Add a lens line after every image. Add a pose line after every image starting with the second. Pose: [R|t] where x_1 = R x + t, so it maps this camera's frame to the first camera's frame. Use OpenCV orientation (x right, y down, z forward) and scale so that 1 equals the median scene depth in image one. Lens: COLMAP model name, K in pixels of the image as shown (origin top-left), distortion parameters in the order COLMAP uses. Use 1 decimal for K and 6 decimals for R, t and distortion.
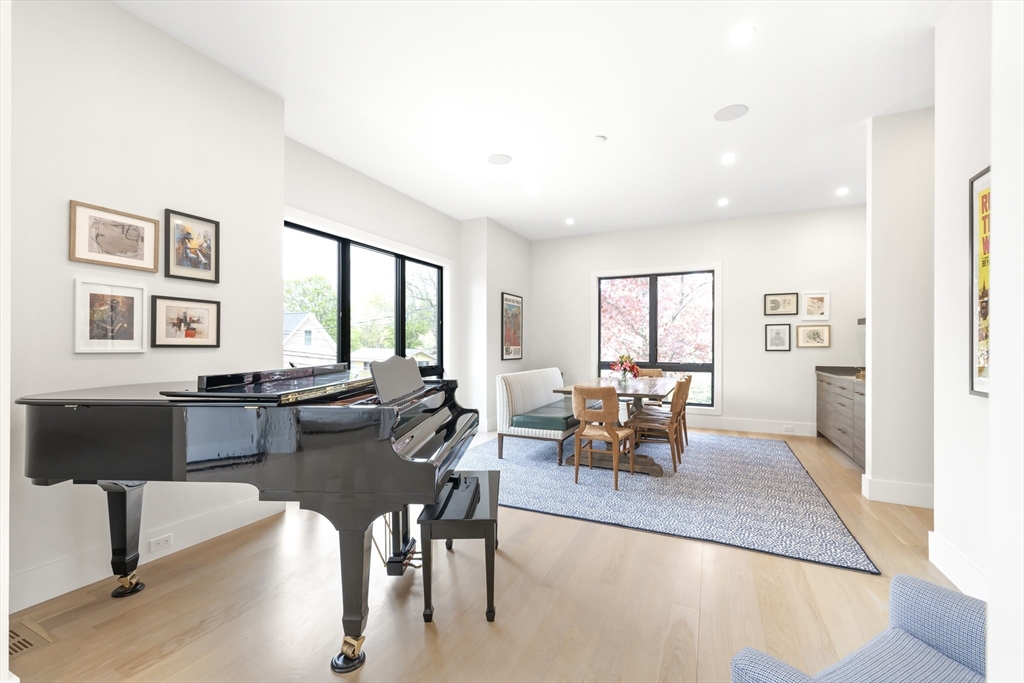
lens RADIAL K [[435.4, 0, 512.0], [0, 435.4, 341.5], [0, 0, 1]] dist [0.000418, 0.000182]
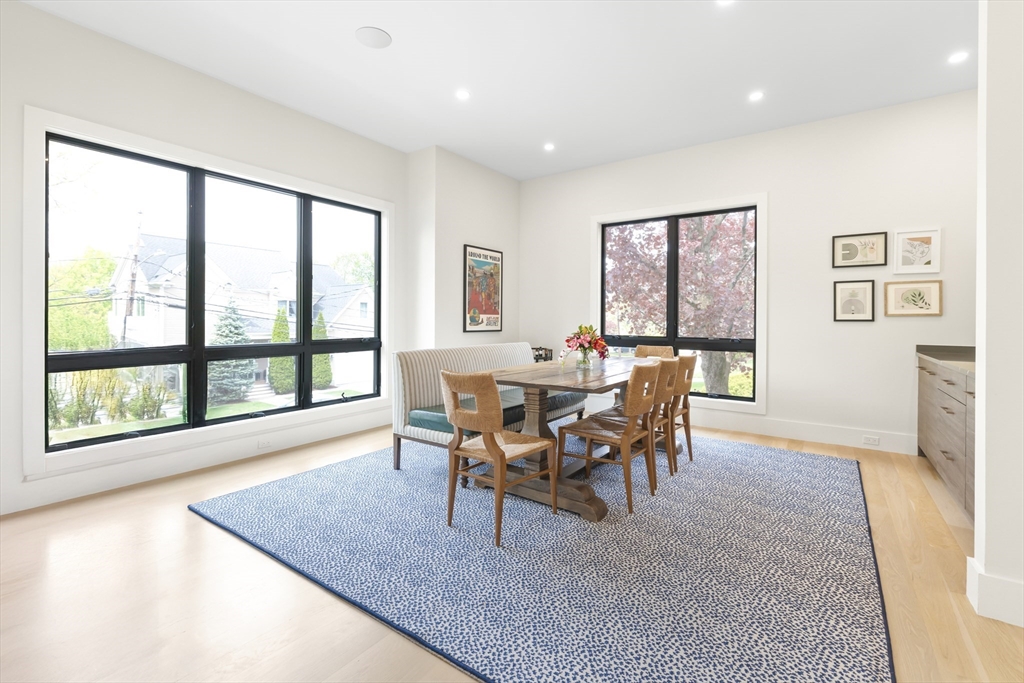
lens RADIAL K [[462.0, 0, 513.7], [0, 462.0, 315.1], [0, 0, 1]] dist [0.001784, 0.000420]
pose [[0.986155, 0.002369, -0.165812, 0.220064], [-0.002429, 0.999997, -0.000155, 0.013781], [0.165811, 0.000555, 0.986157, 0.224607]]
